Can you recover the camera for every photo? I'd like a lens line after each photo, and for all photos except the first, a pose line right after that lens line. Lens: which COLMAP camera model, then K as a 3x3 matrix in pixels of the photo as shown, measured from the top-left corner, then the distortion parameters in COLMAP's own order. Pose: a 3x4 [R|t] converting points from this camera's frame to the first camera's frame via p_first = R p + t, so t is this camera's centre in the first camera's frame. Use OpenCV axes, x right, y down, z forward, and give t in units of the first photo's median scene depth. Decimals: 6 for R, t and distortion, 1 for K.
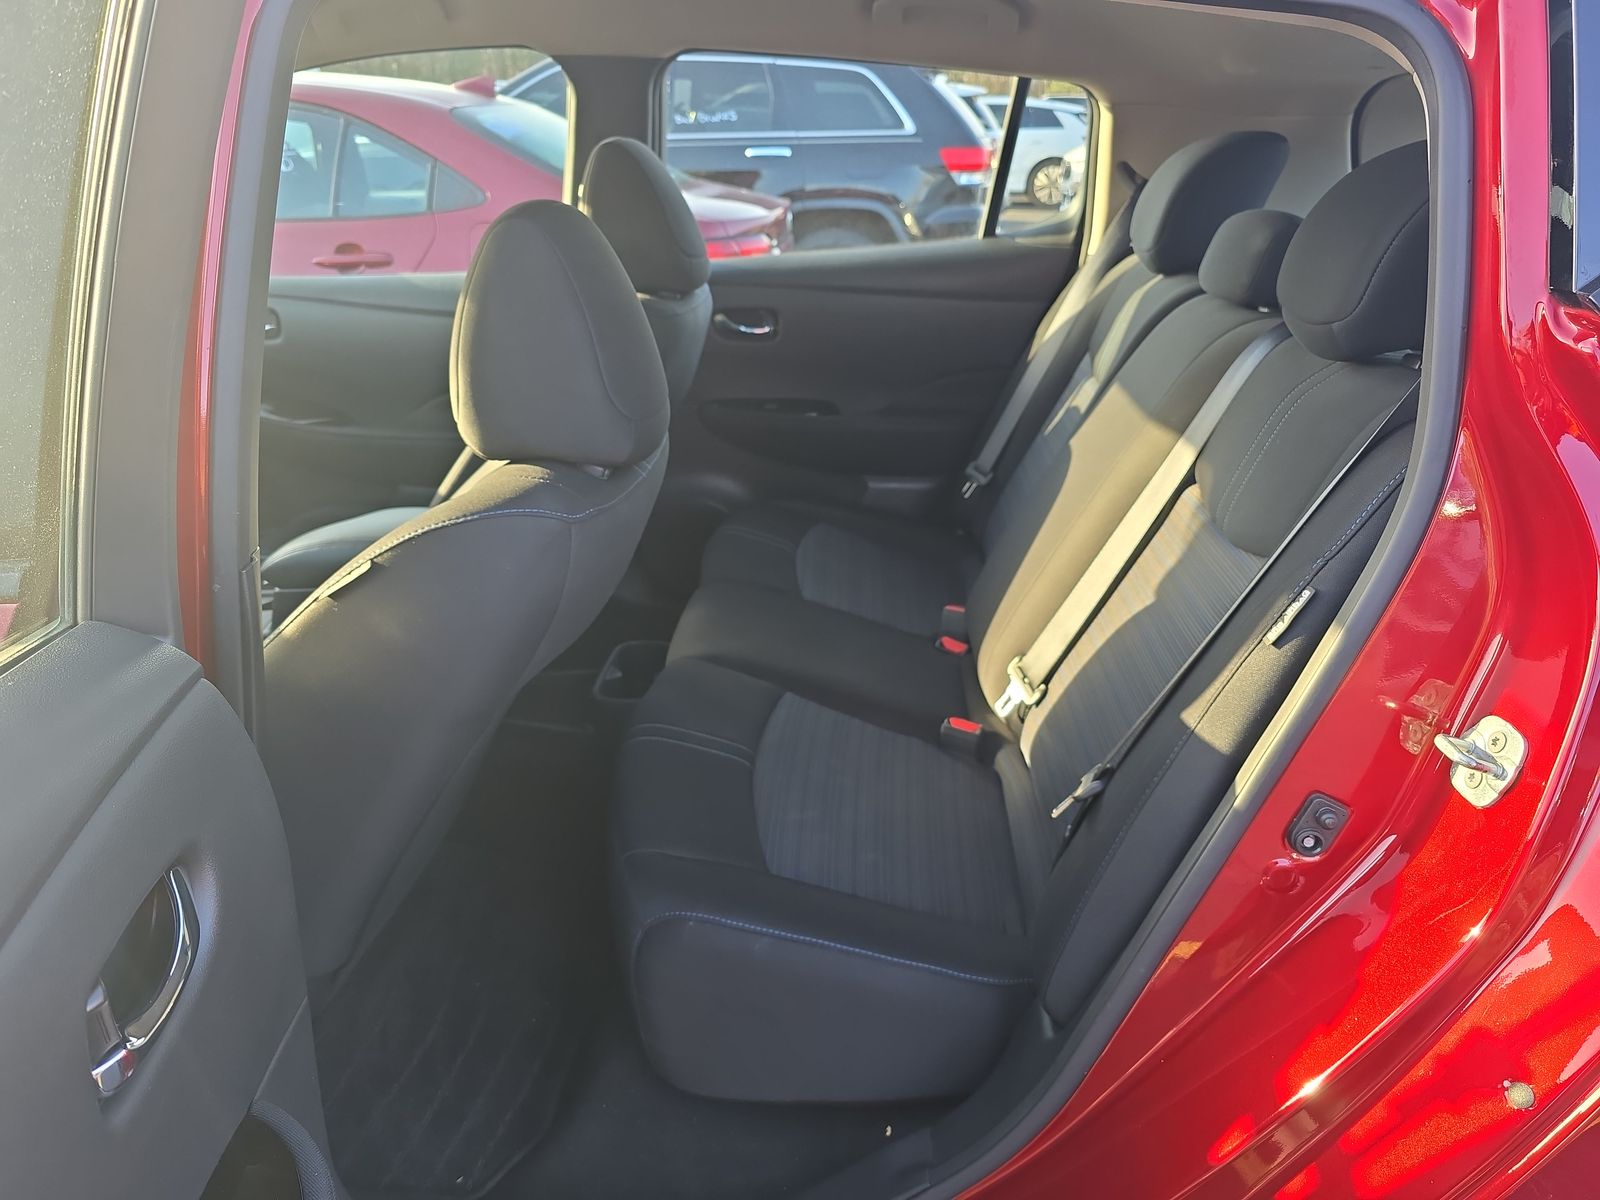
lens RADIAL K [[1087.3, 0, 793.9], [0, 1087.3, 600.6], [0, 0, 1]] dist [0.046085, -0.047805]
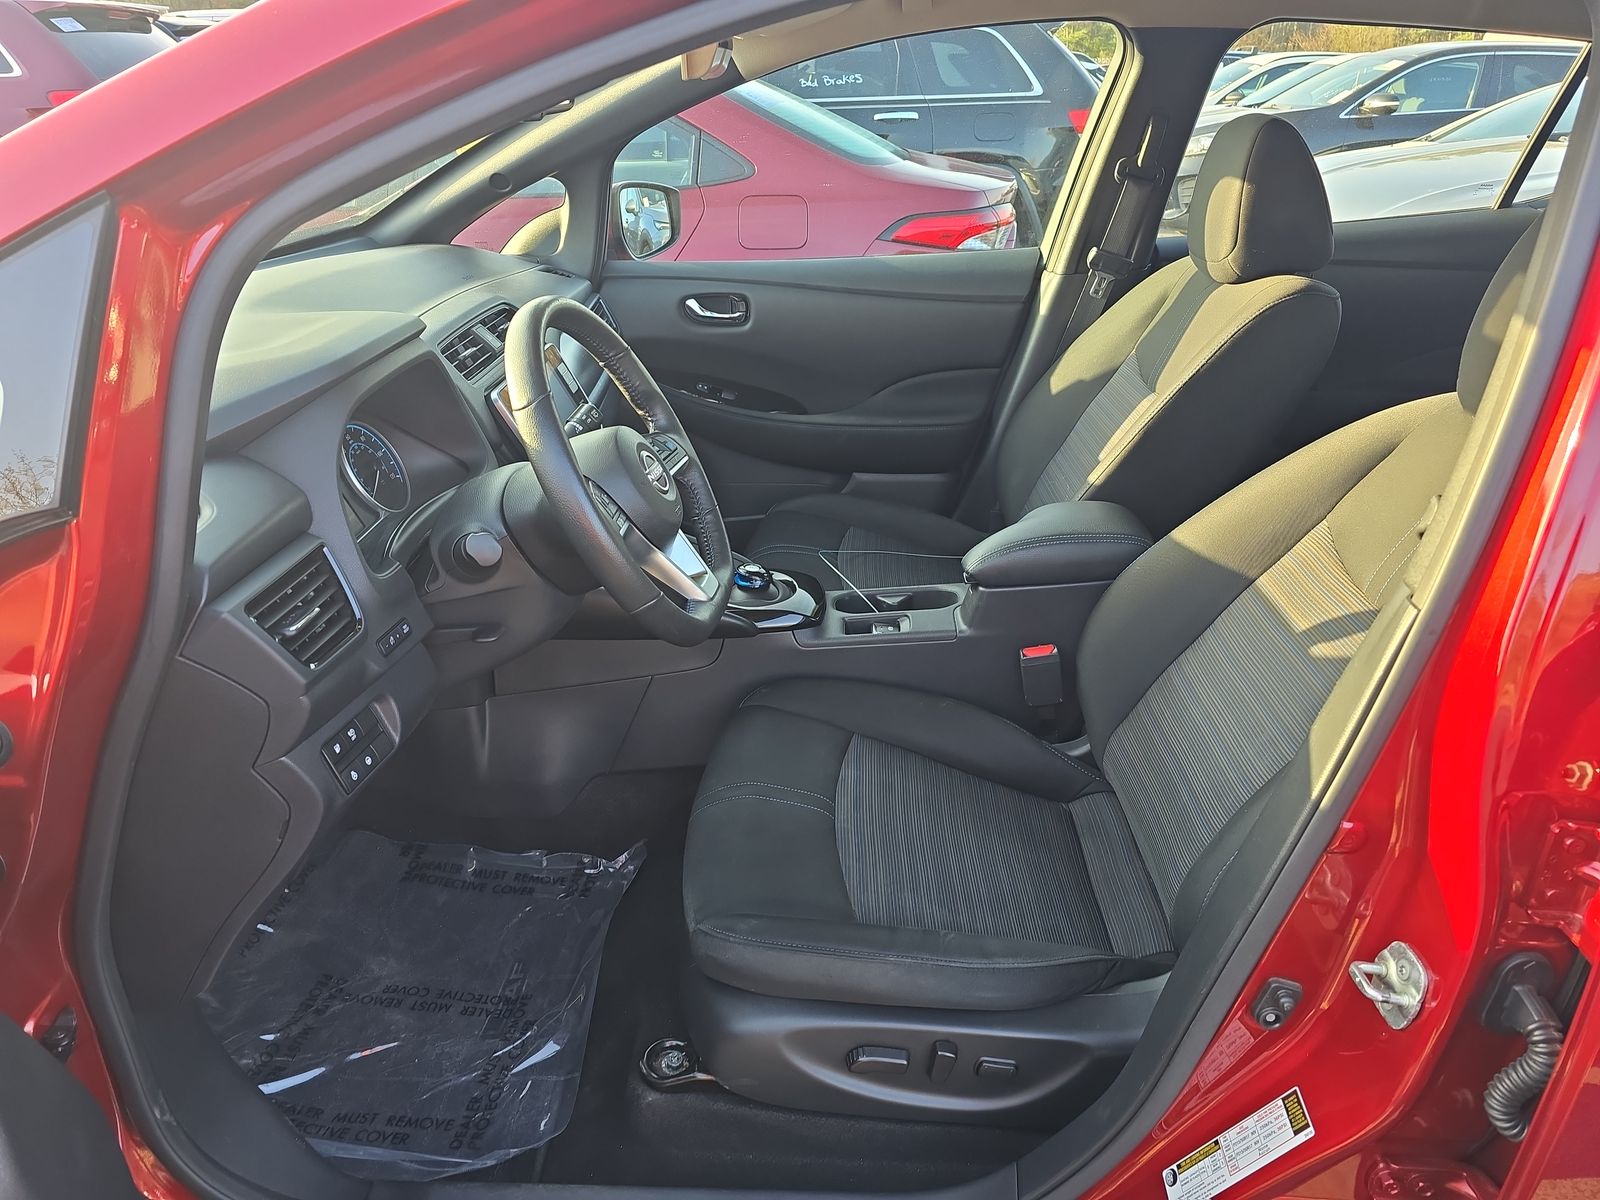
lens RADIAL K [[1087.3, 0, 793.9], [0, 1087.3, 600.6], [0, 0, 1]] dist [0.046085, -0.047805]
pose [[0.998863, -0.027182, 0.039173, -0.165390], [0.025950, 0.999163, 0.031632, -0.008560], [-0.040000, -0.030580, 0.998732, 0.008363]]
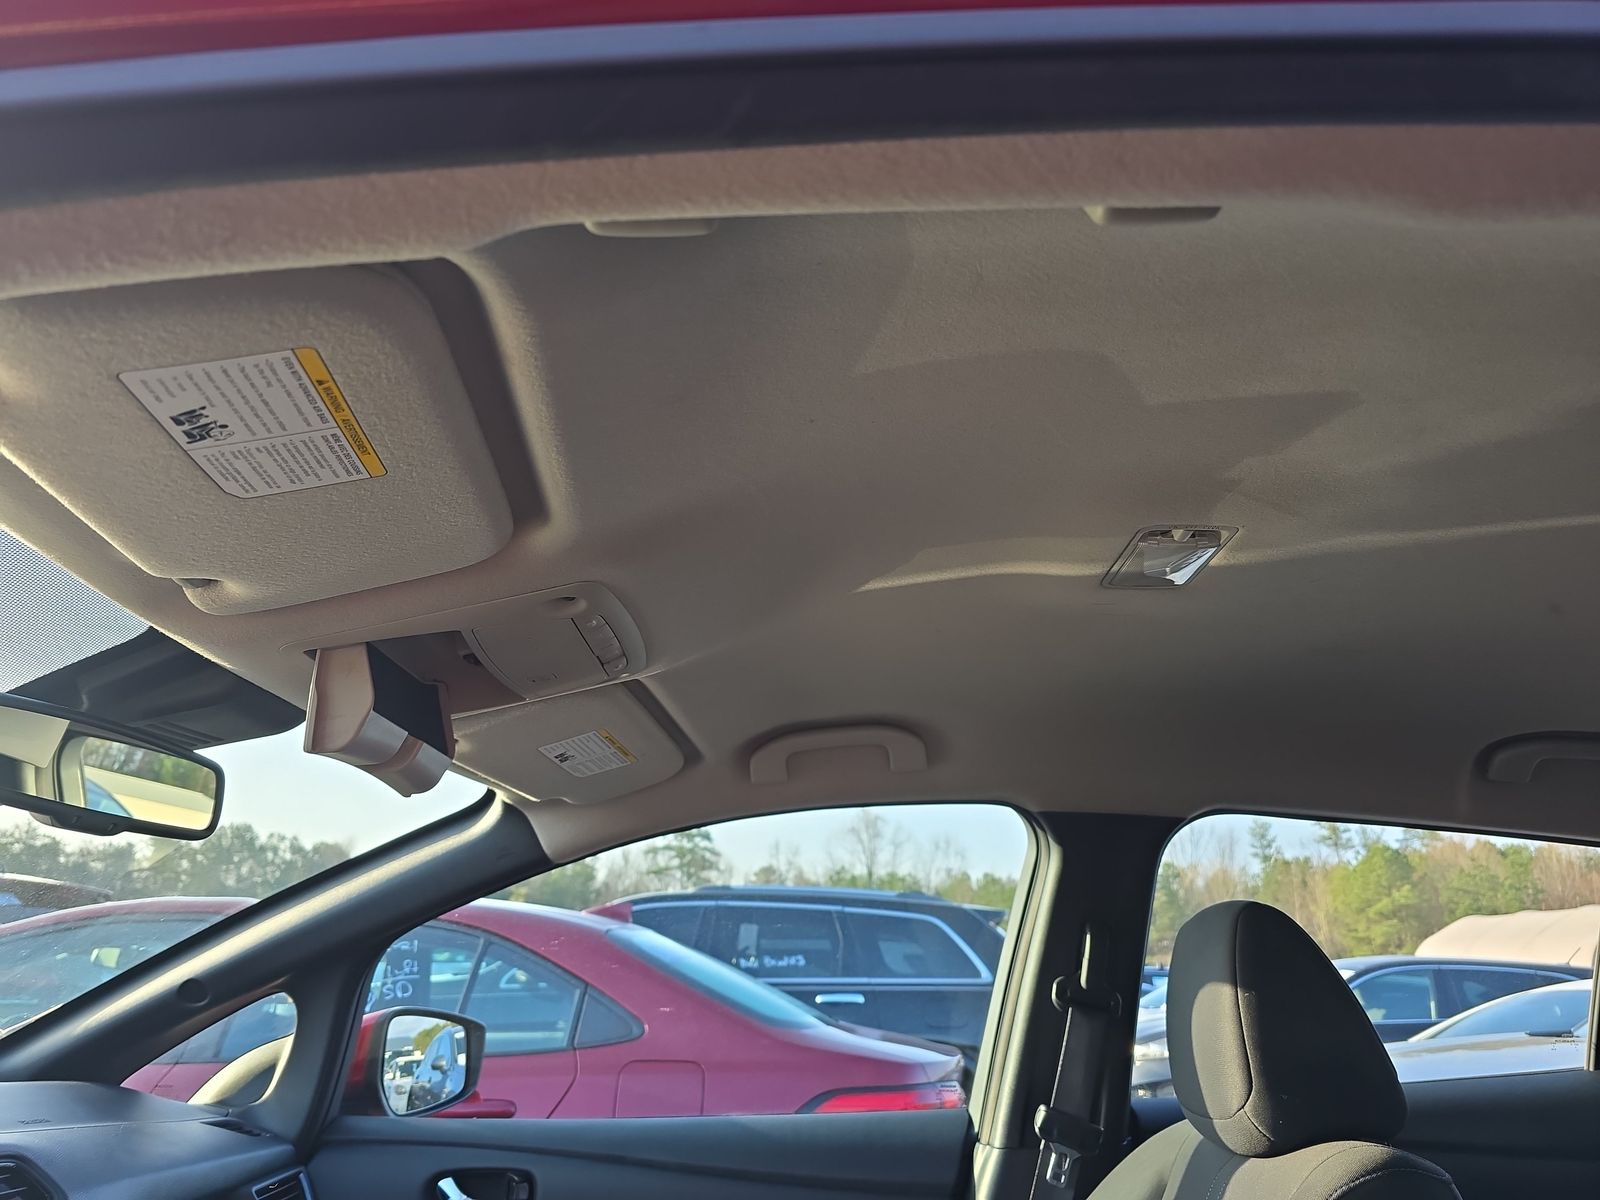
lens RADIAL K [[1087.3, 0, 793.9], [0, 1087.3, 600.6], [0, 0, 1]] dist [0.046085, -0.047805]
pose [[0.997616, 0.035836, 0.058968, -0.128762], [0.014271, 0.728943, -0.684425, -0.023583], [-0.067512, 0.683635, 0.726694, 0.101878]]
